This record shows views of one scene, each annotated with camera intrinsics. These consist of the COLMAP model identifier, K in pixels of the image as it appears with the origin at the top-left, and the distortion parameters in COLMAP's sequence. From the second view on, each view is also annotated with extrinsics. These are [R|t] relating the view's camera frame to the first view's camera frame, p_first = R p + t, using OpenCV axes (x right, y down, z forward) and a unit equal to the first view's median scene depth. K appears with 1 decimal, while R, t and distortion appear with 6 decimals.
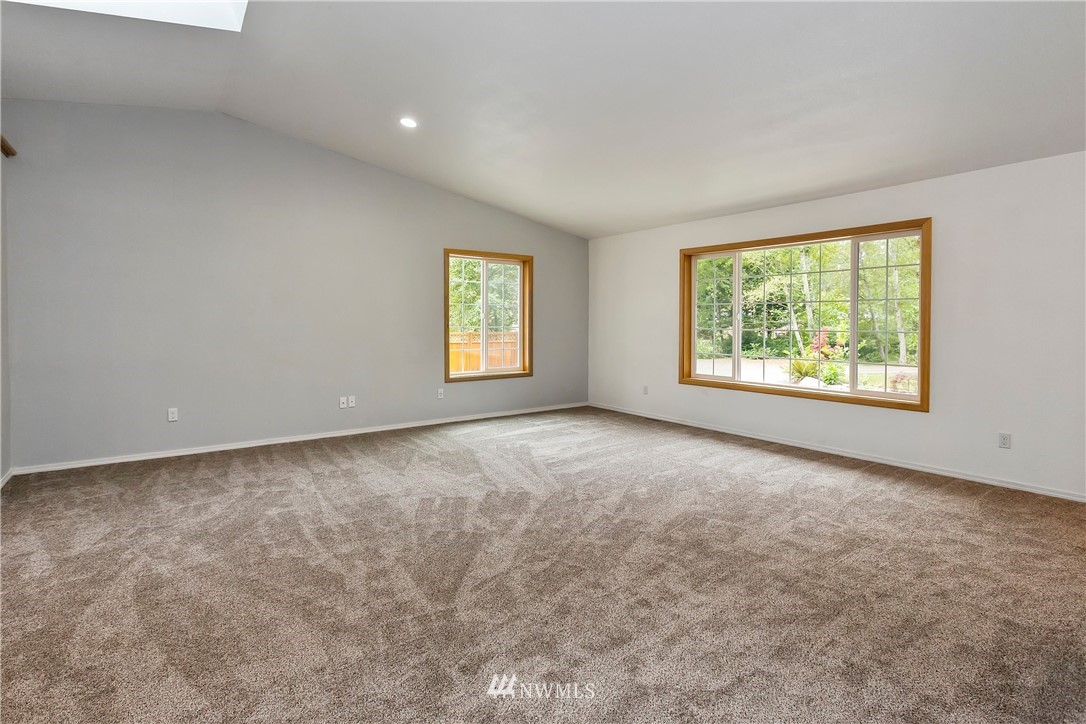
lens RADIAL K [[552.6, 0, 649.8], [0, 552.6, 344.9], [0, 0, 1]] dist [-0.003753, -0.001069]
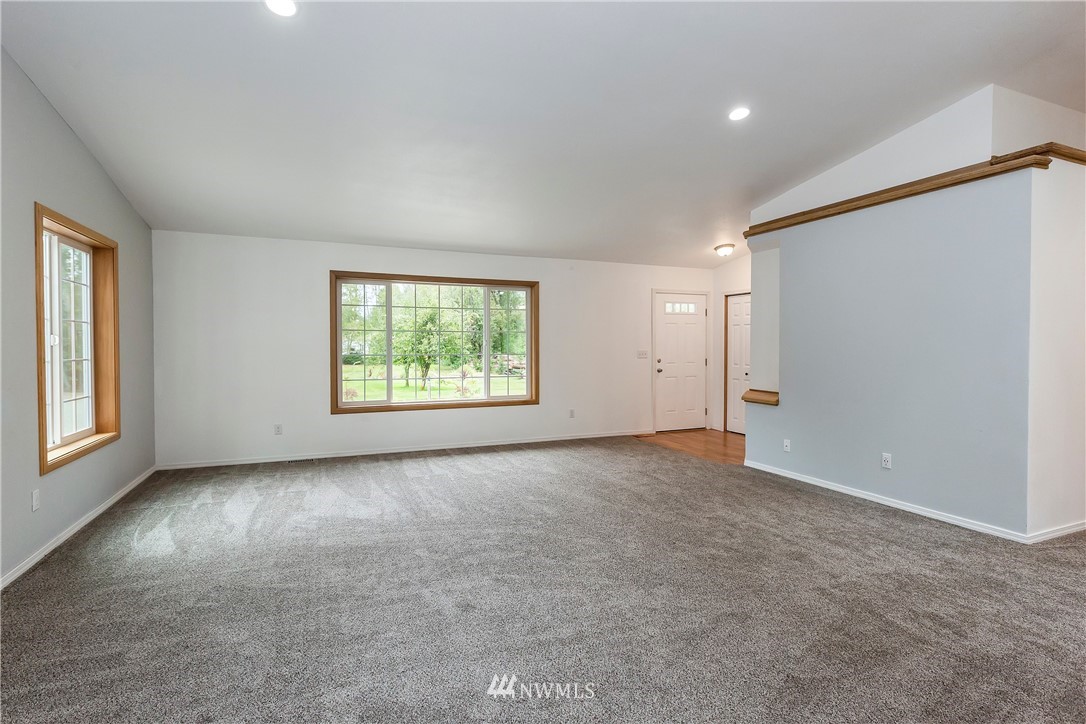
lens RADIAL K [[502.1, 0, 492.1], [0, 502.1, 353.3], [0, 0, 1]] dist [0.000217, -0.000016]
pose [[0.333492, -0.019605, 0.942549, -0.719479], [0.036837, 0.999291, 0.007752, -0.031819], [-0.942033, 0.032135, 0.333977, 0.512129]]
